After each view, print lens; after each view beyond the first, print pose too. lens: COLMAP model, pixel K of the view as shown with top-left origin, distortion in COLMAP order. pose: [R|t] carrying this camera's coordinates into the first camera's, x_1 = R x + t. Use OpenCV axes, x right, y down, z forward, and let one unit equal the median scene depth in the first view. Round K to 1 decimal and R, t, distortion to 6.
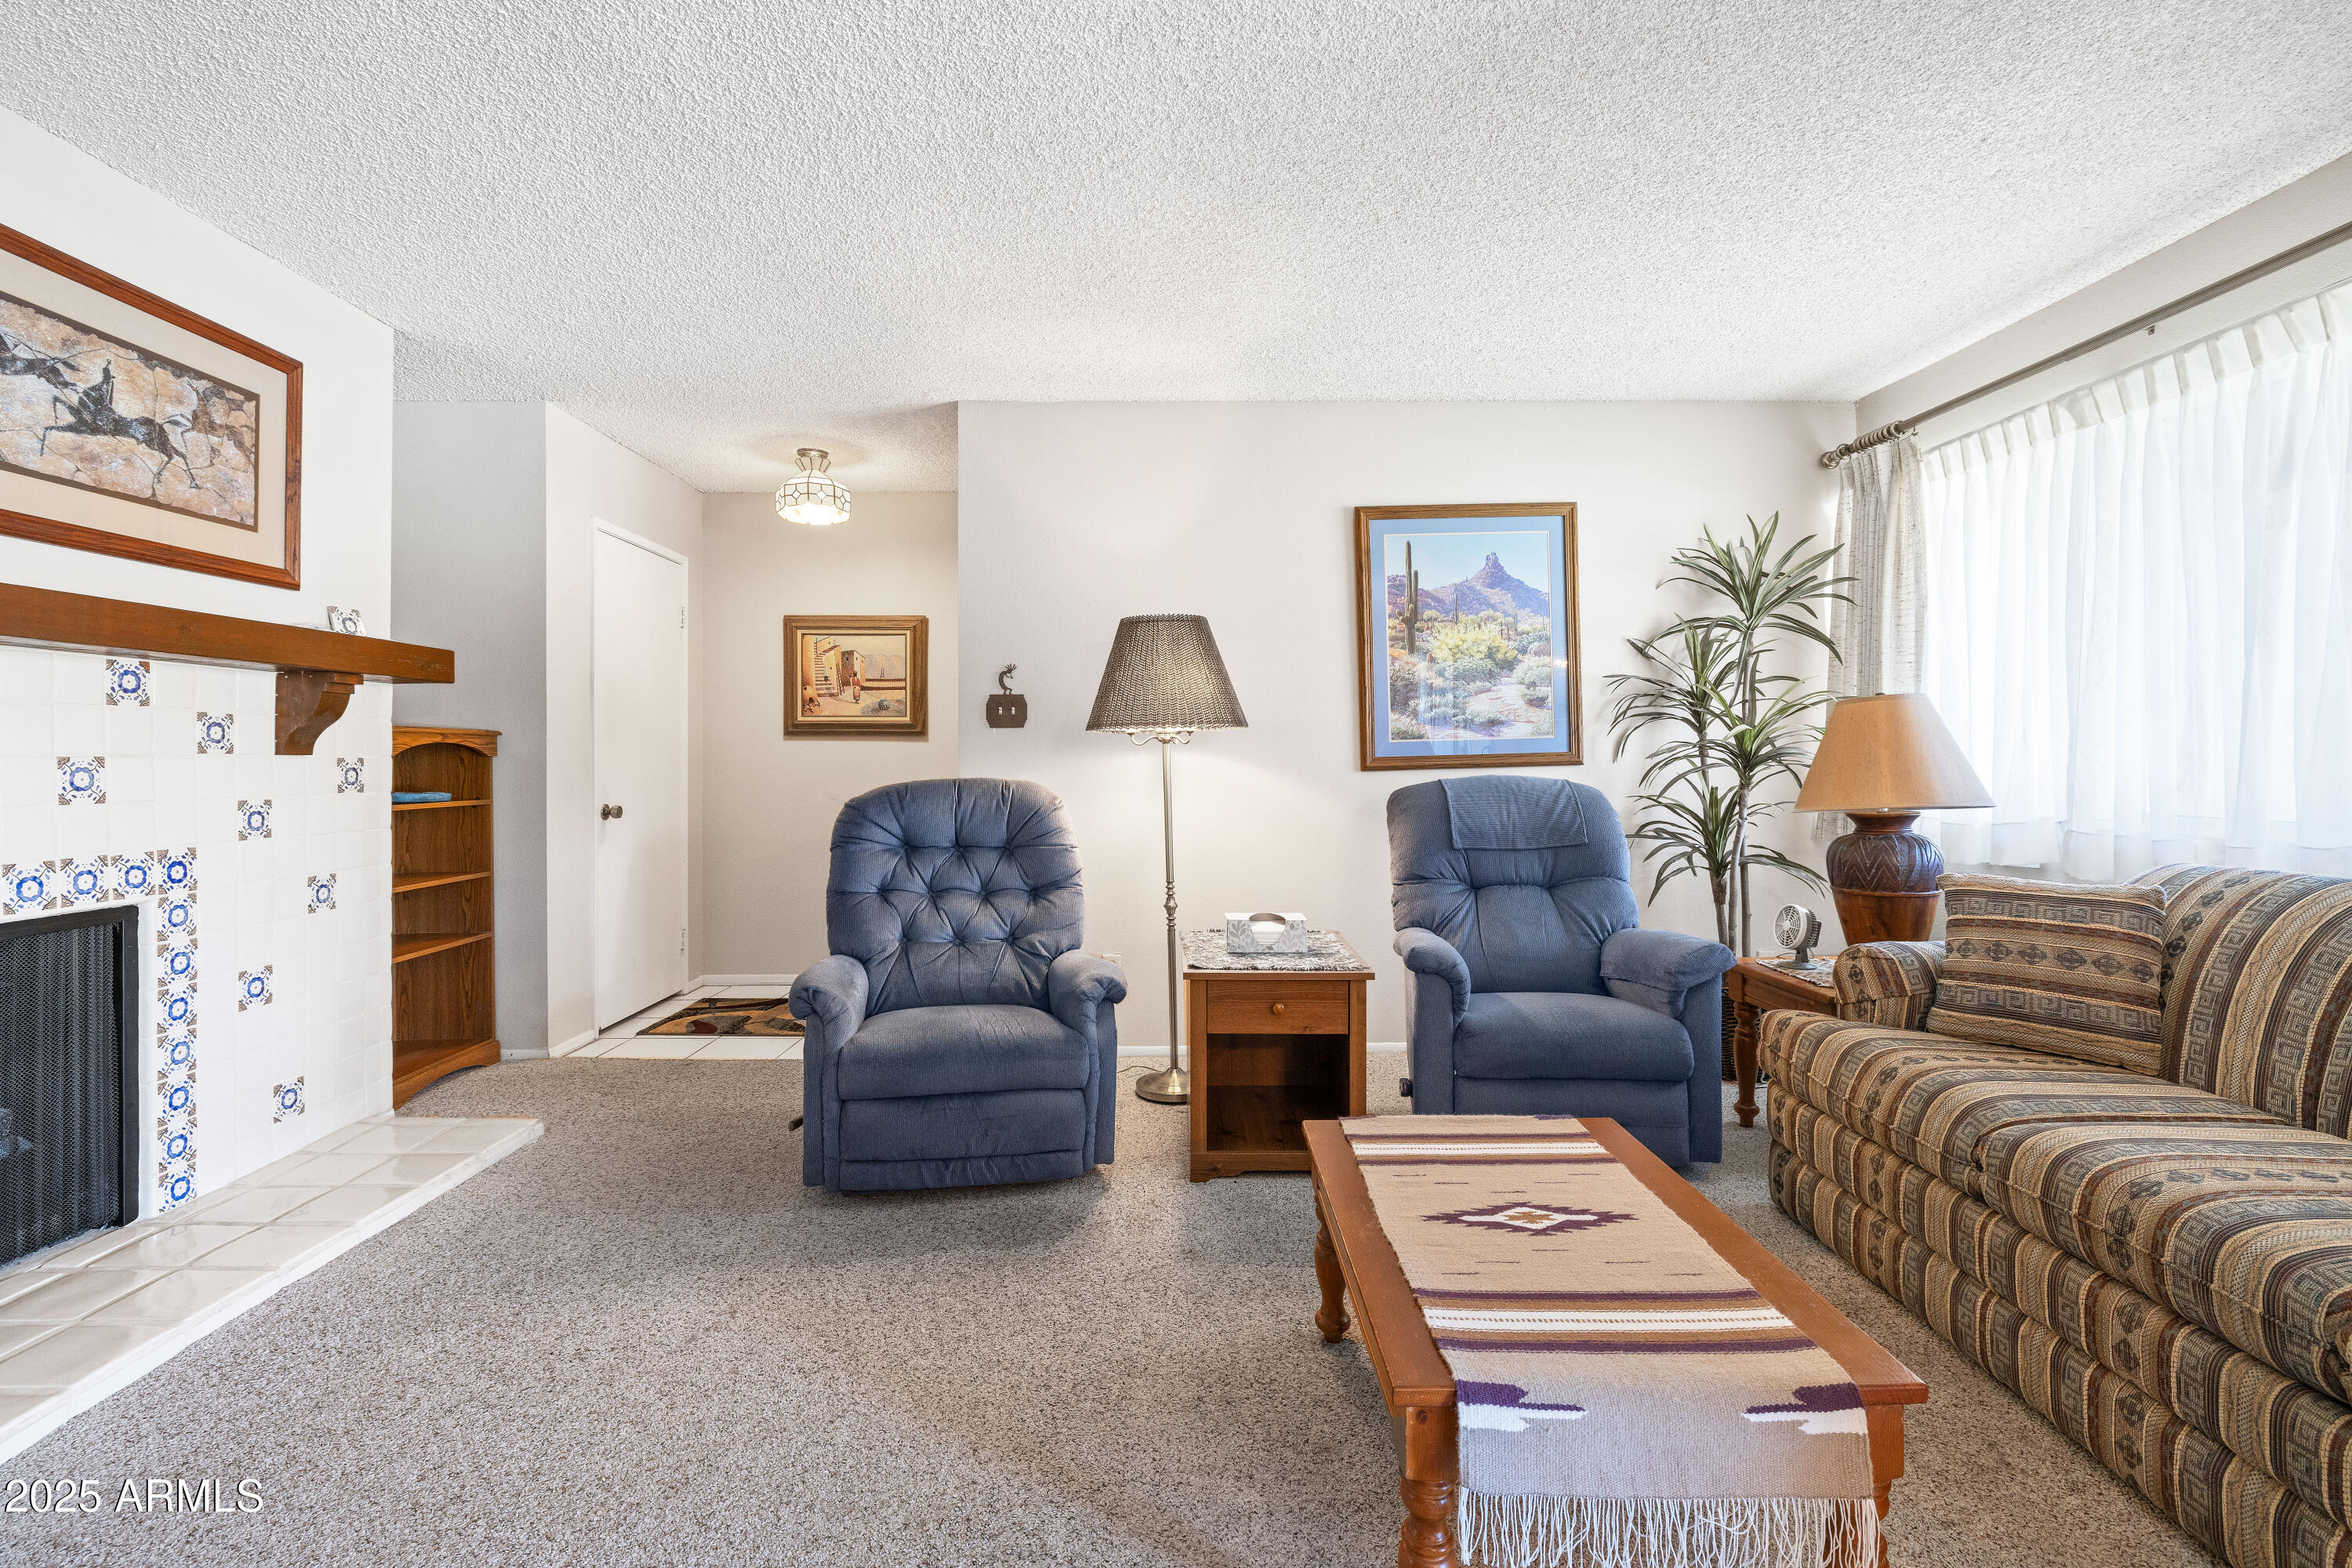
lens RADIAL K [[1050.7, 0, 1148.2], [0, 1050.7, 753.5], [0, 0, 1]] dist [-0.006444, 0.001752]
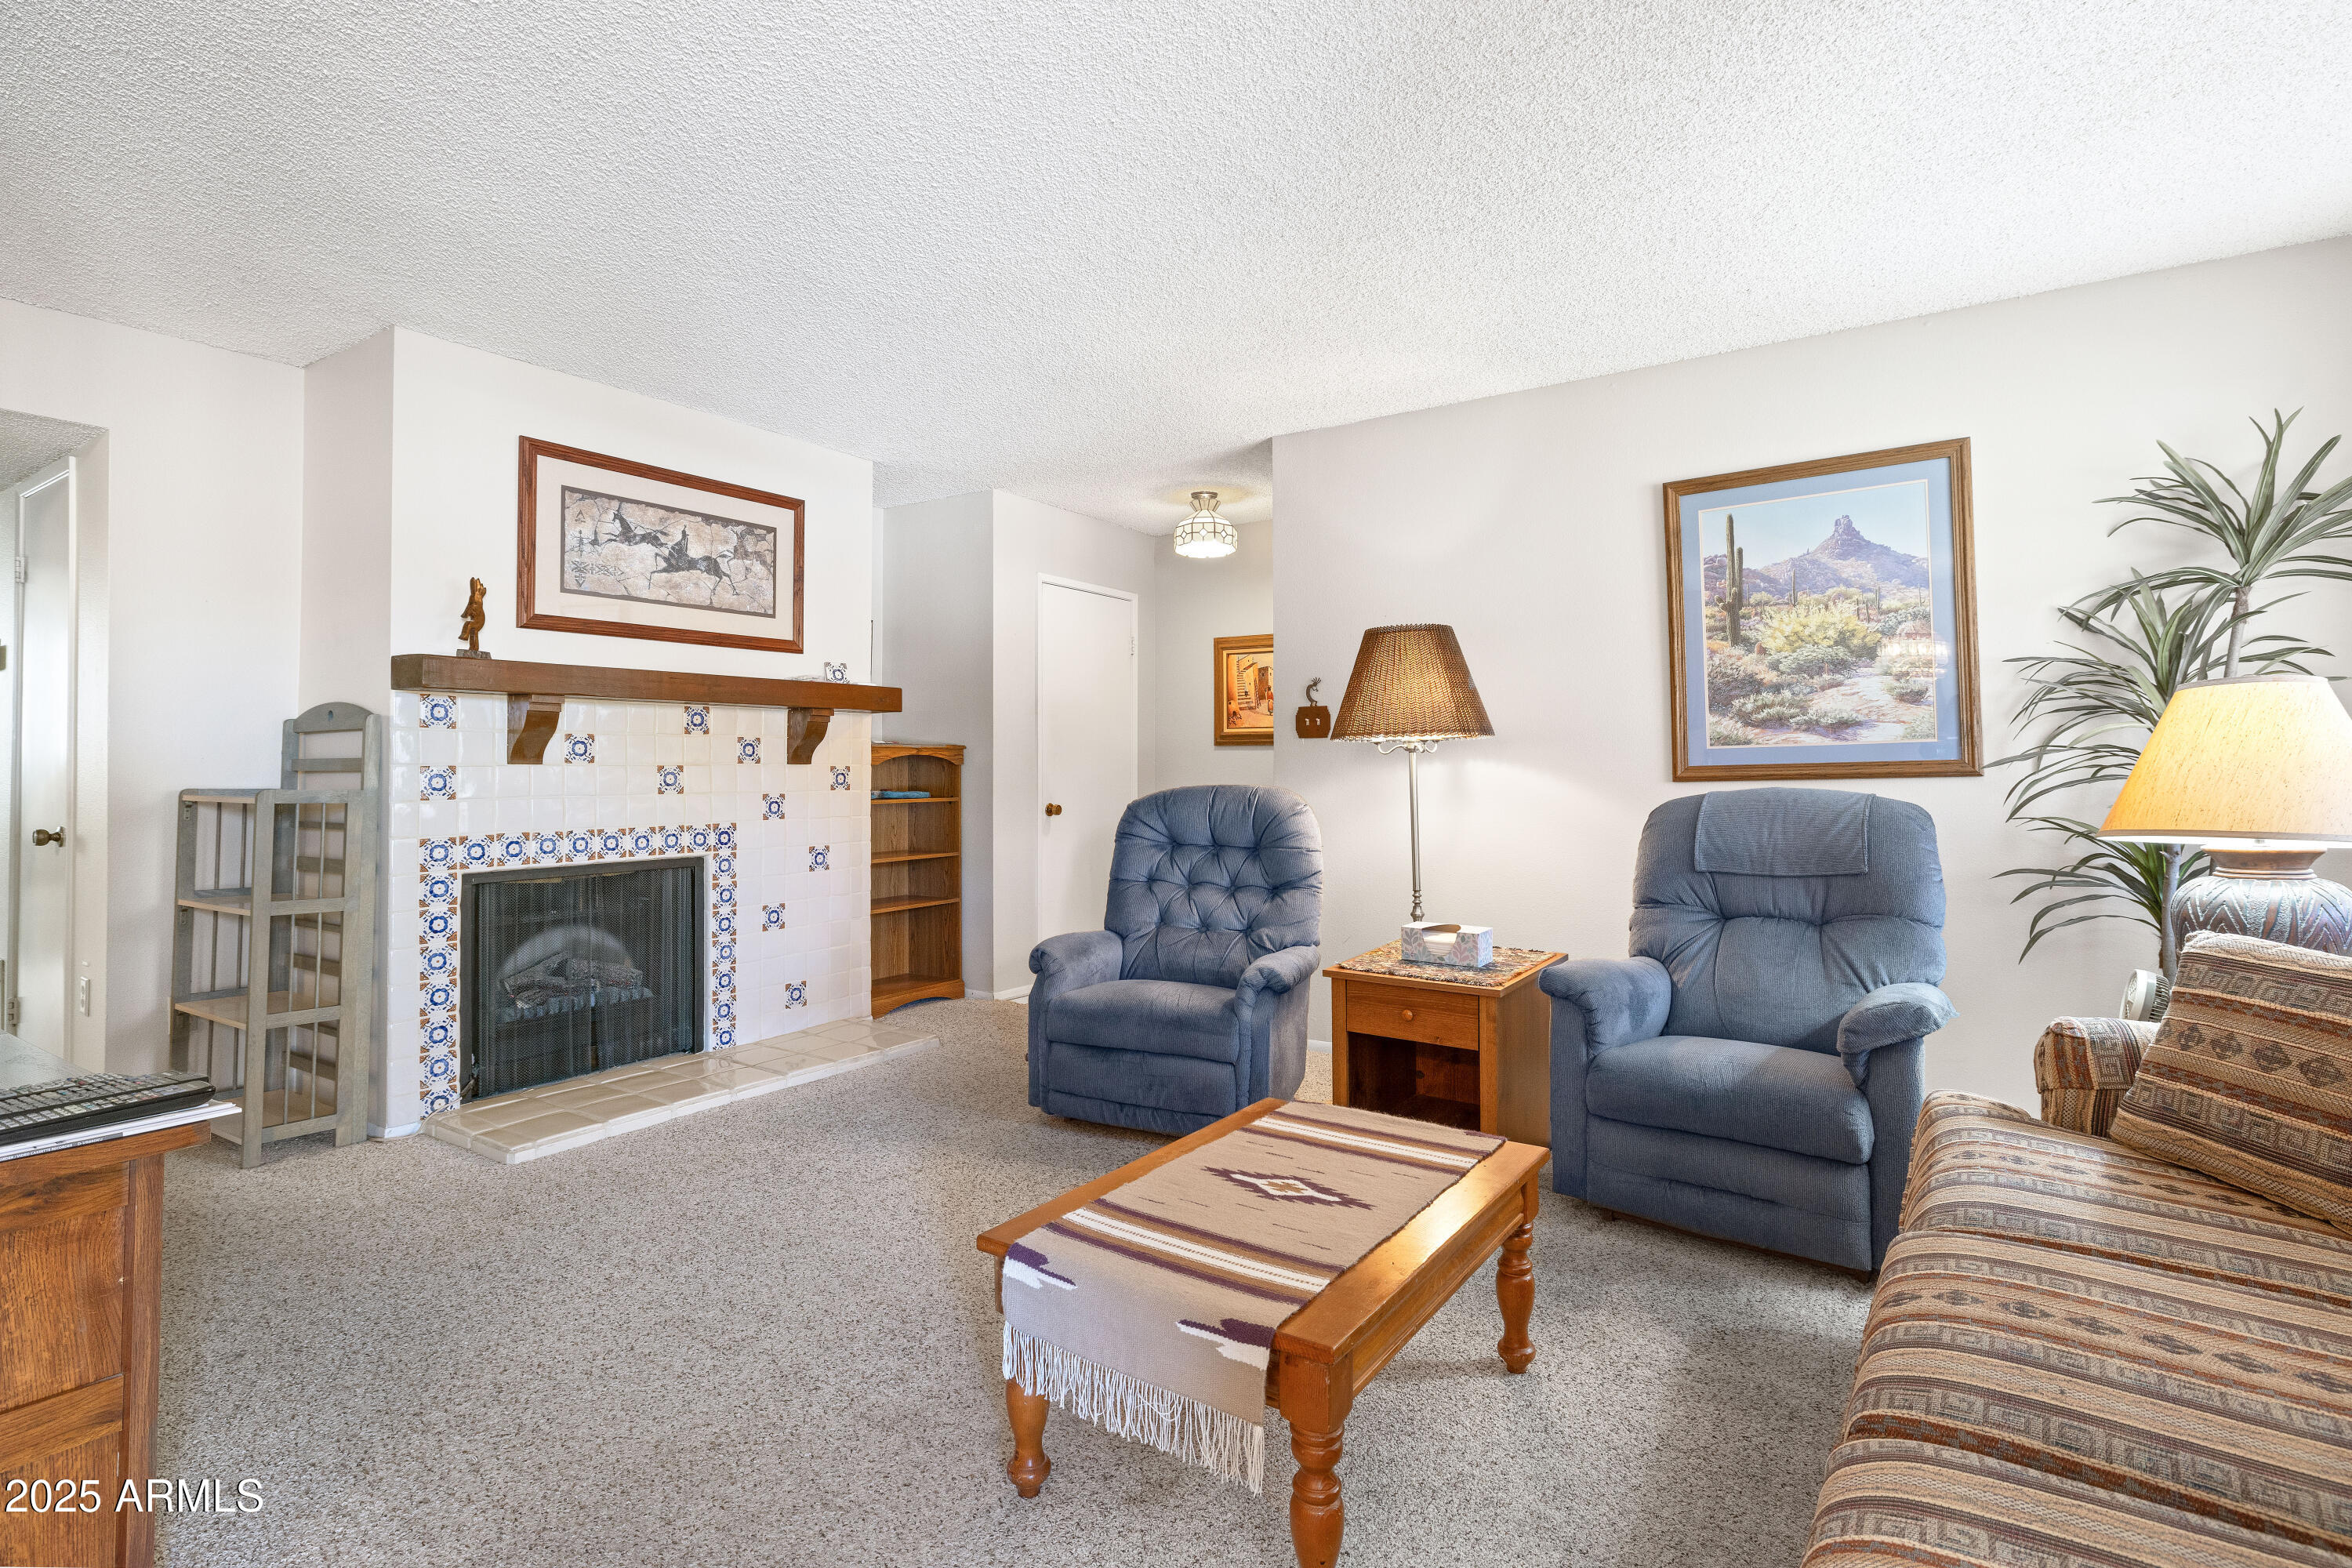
lens RADIAL K [[1119.4, 0, 1156.9], [0, 1119.4, 752.4], [0, 0, 1]] dist [-0.008903, 0.001486]
pose [[0.823050, -0.006092, -0.567936, 0.481513], [0.001978, 0.999967, -0.007860, -0.001769], [0.567965, 0.005346, 0.823035, -0.021285]]
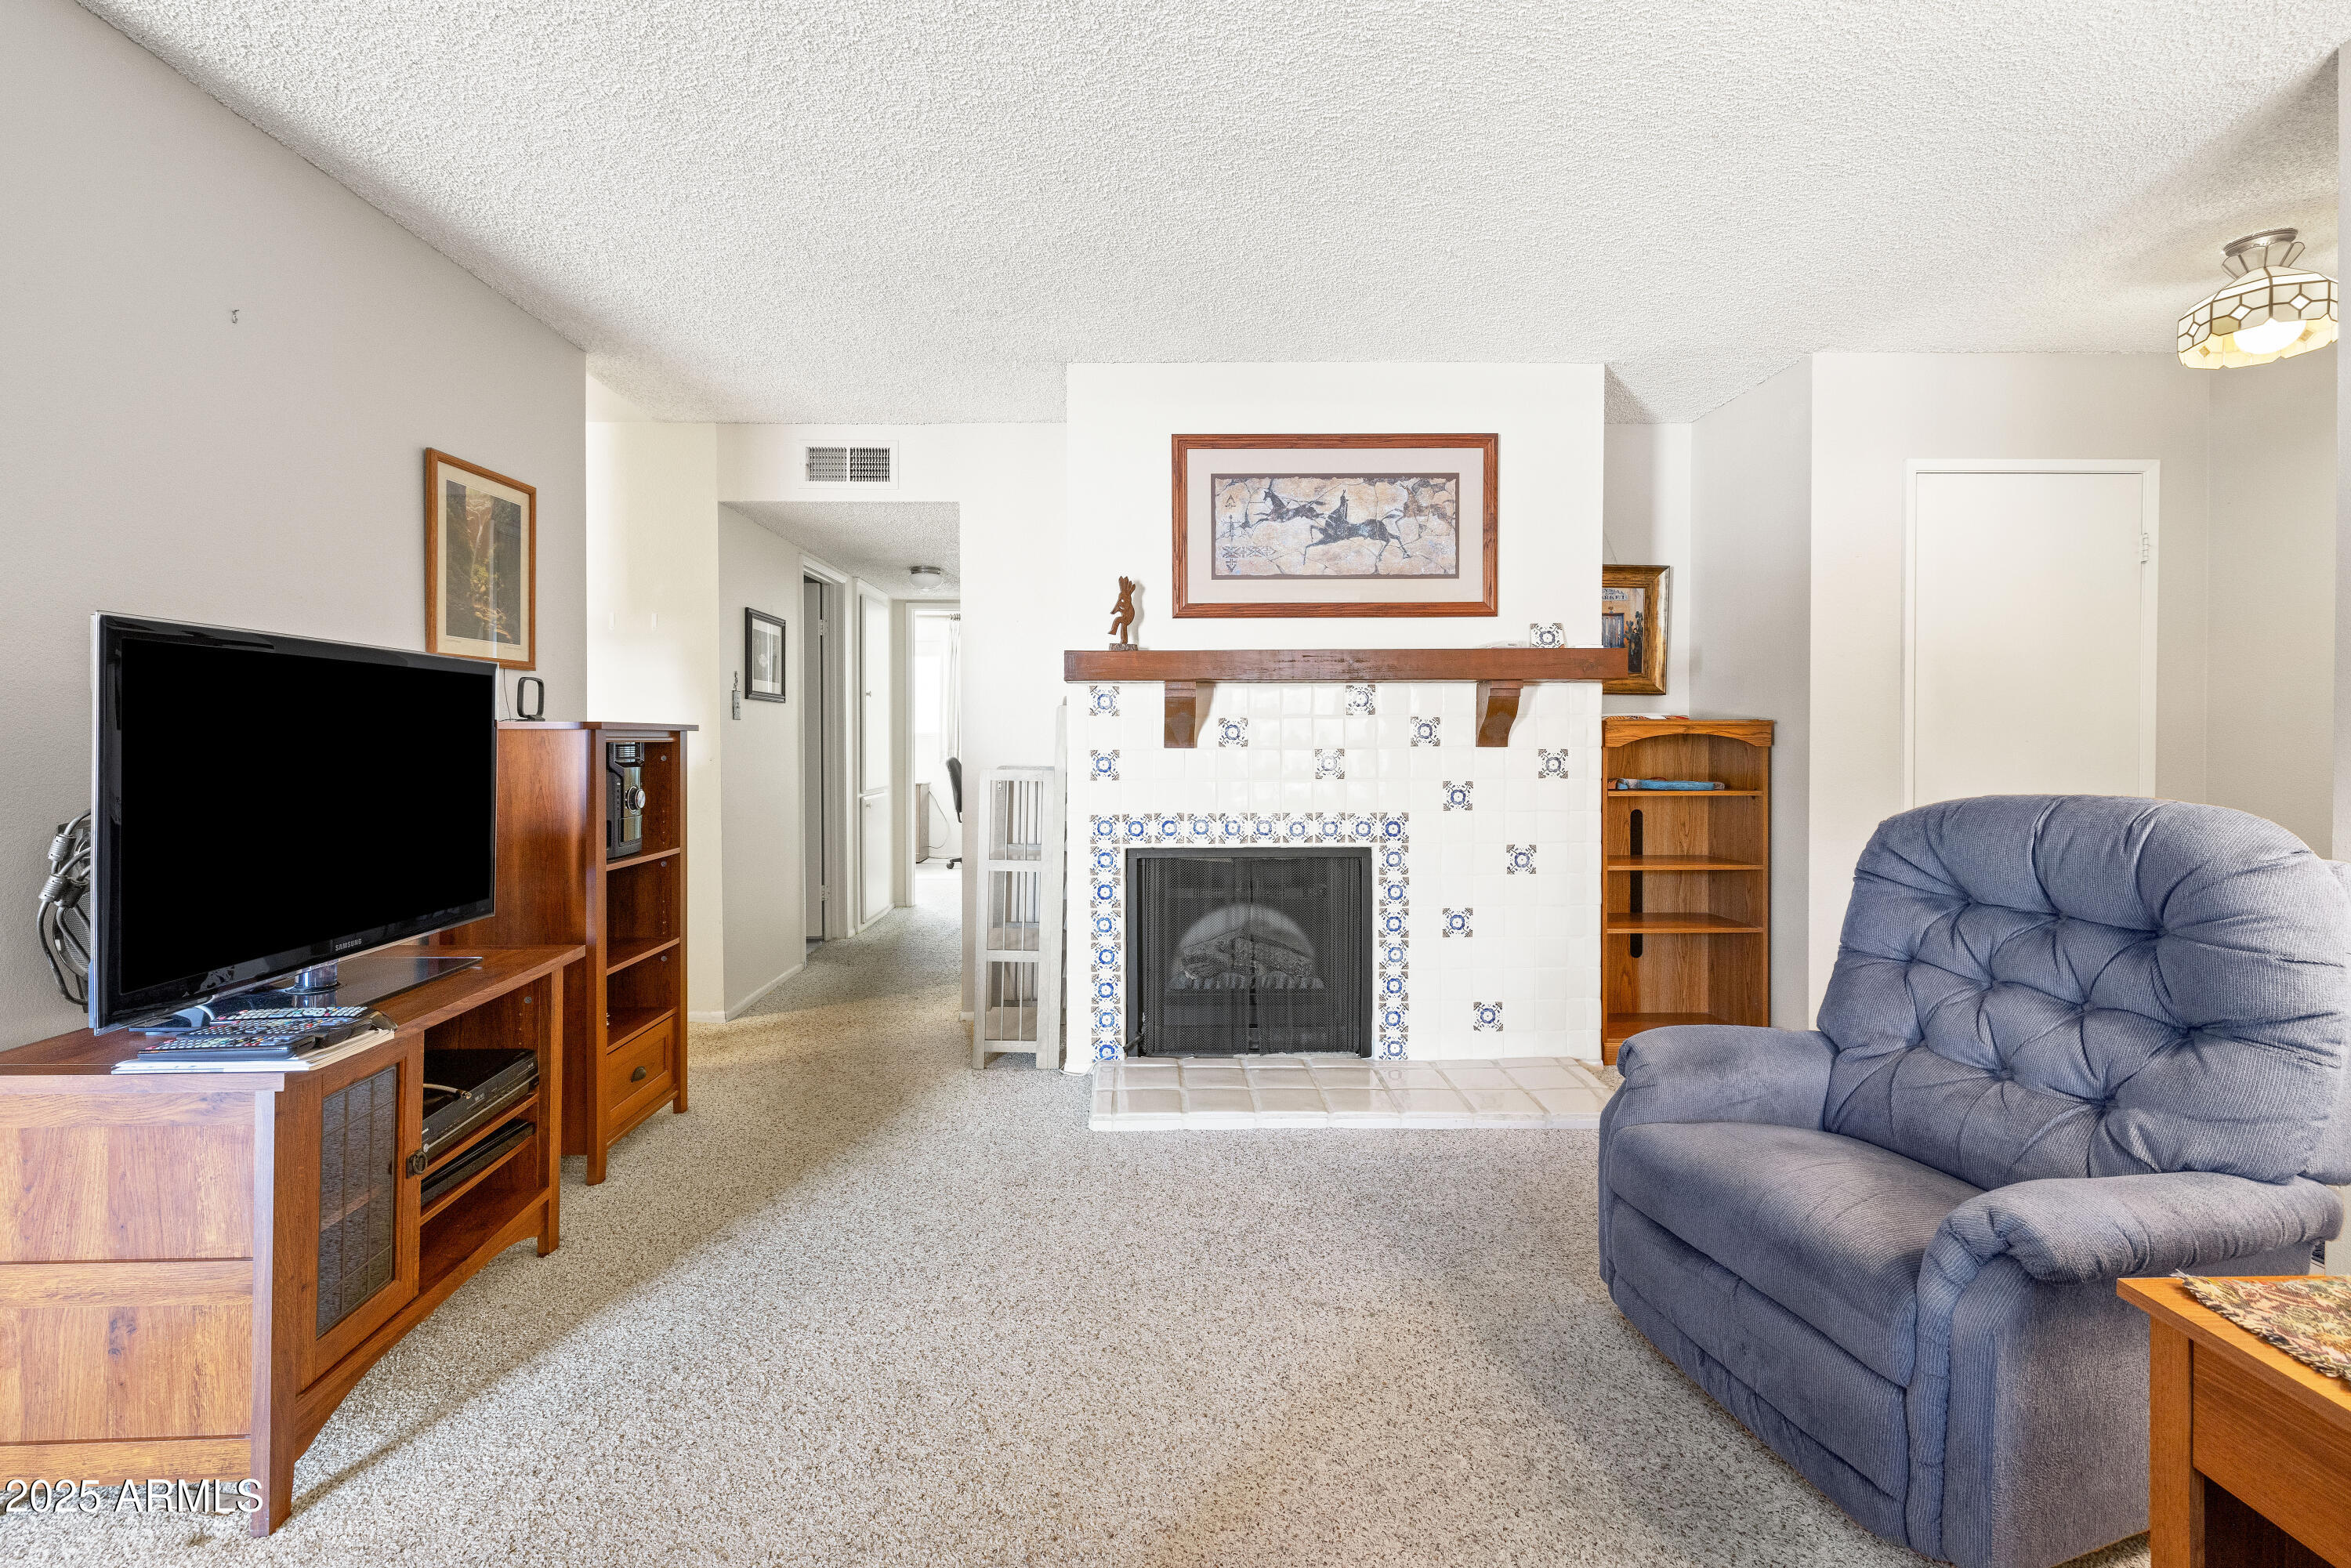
lens RADIAL K [[1022.8, 0, 1156.7], [0, 1022.8, 751.8], [0, 0, 1]] dist [0.001381, 0.000568]
pose [[0.015423, 0.012997, -0.999797, 0.393596], [0.006650, 0.999892, 0.013101, -0.011037], [0.999859, -0.006851, 0.015335, 0.544138]]
